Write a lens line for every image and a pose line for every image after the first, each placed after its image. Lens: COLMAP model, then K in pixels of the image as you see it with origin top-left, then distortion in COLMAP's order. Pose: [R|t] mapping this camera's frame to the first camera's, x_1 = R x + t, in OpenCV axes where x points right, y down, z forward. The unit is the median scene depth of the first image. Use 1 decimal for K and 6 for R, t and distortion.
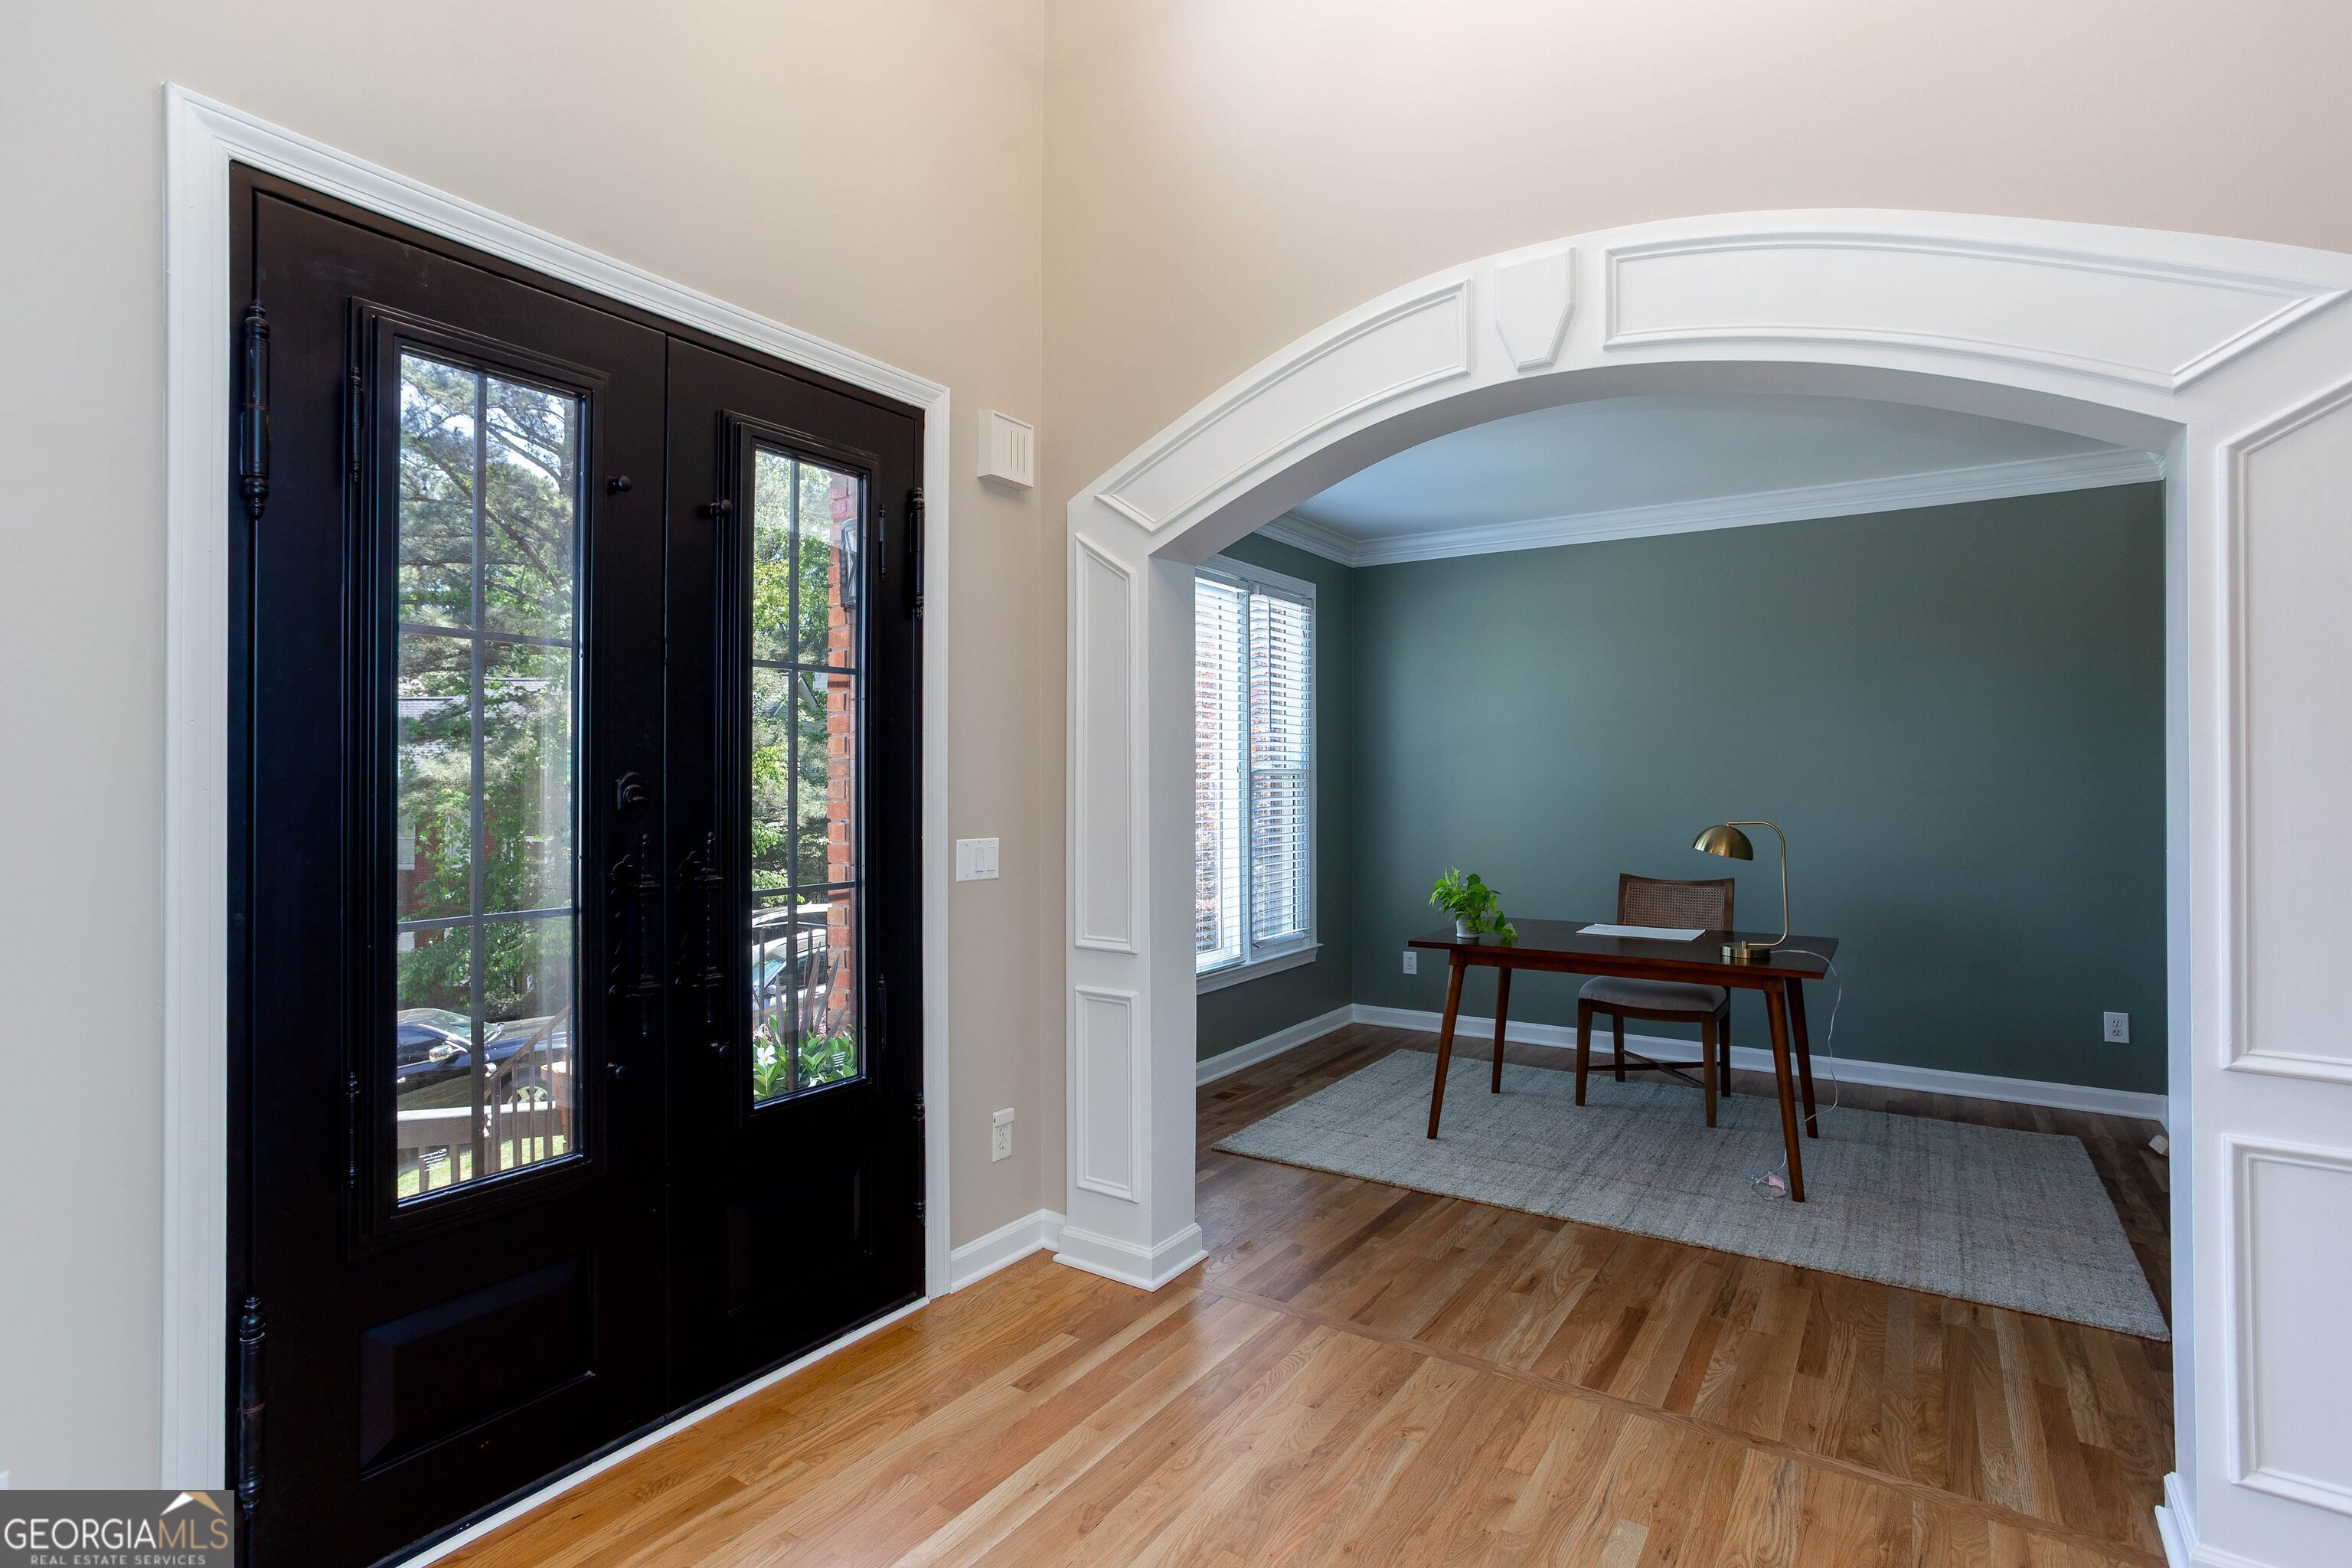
lens RADIAL K [[1164.6, 0, 1179.5], [0, 1164.6, 787.6], [0, 0, 1]] dist [-0.021115, 0.006239]
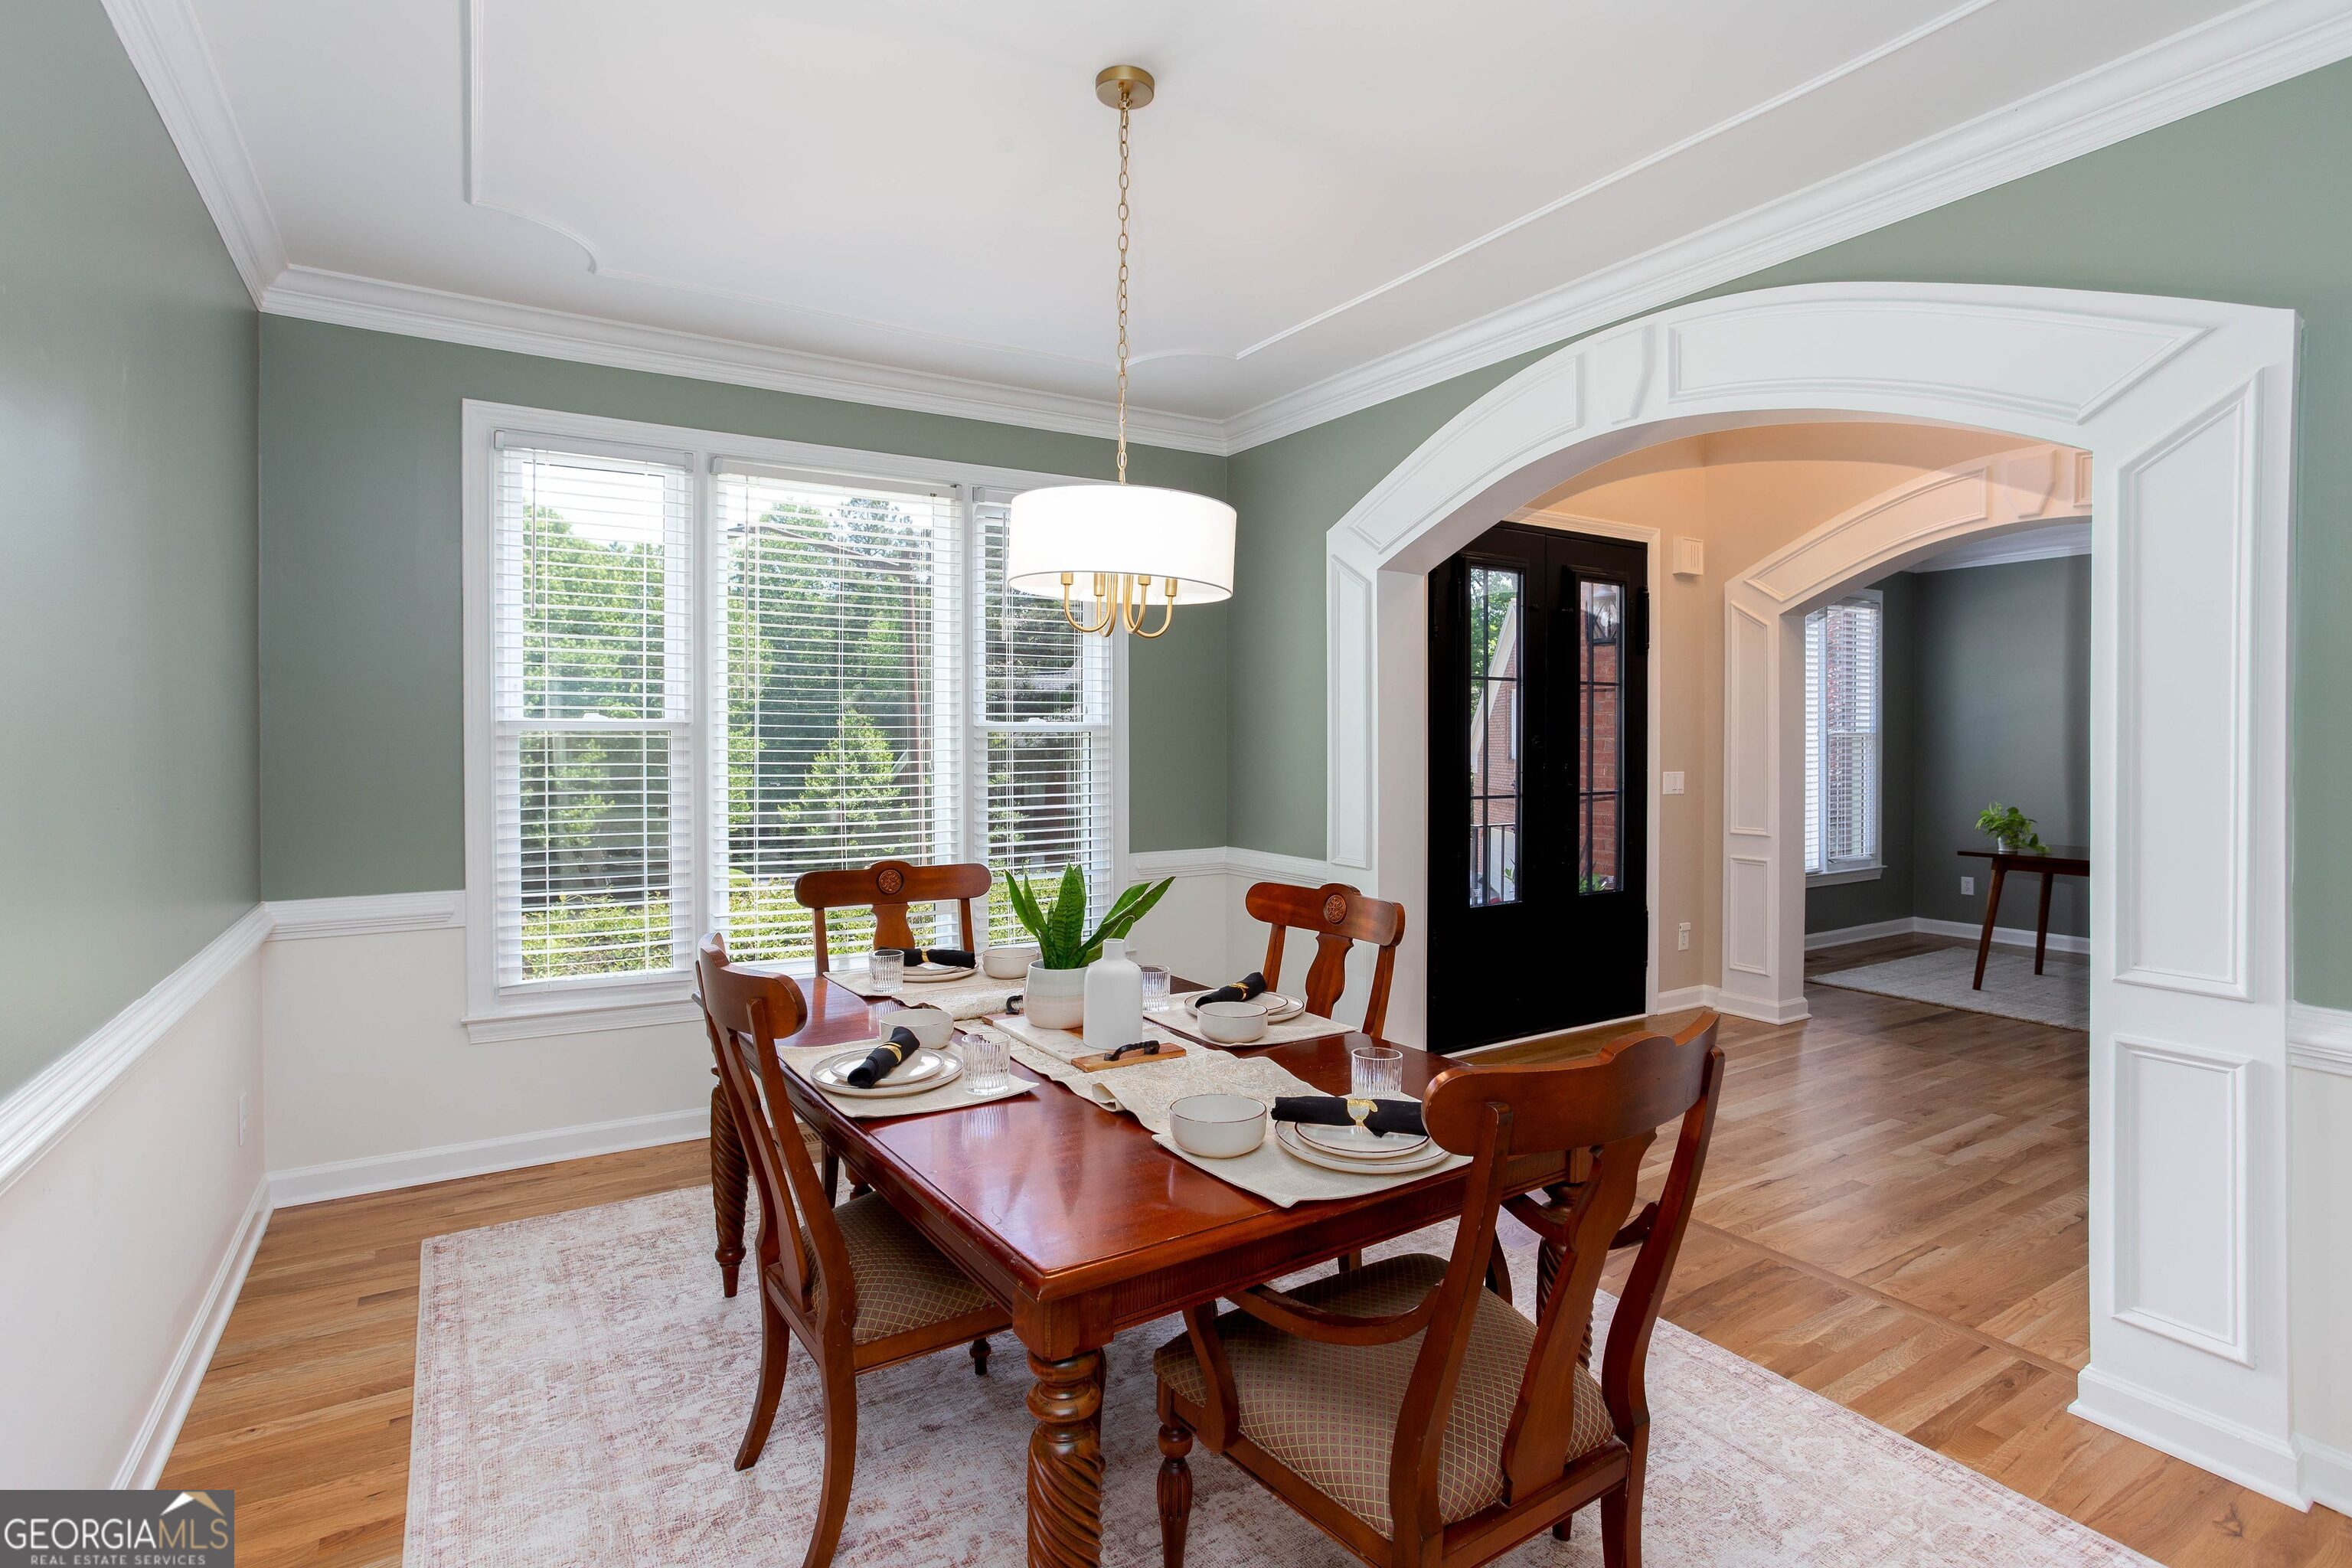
lens RADIAL K [[1164.6, 0, 1151.8], [0, 1164.6, 761.9], [0, 0, 1]] dist [-0.021115, 0.006239]
pose [[0.904674, 0.007029, -0.426045, -0.135050], [-0.003948, 0.999959, 0.008115, 0.015580], [0.426085, -0.005660, 0.904665, -0.982875]]
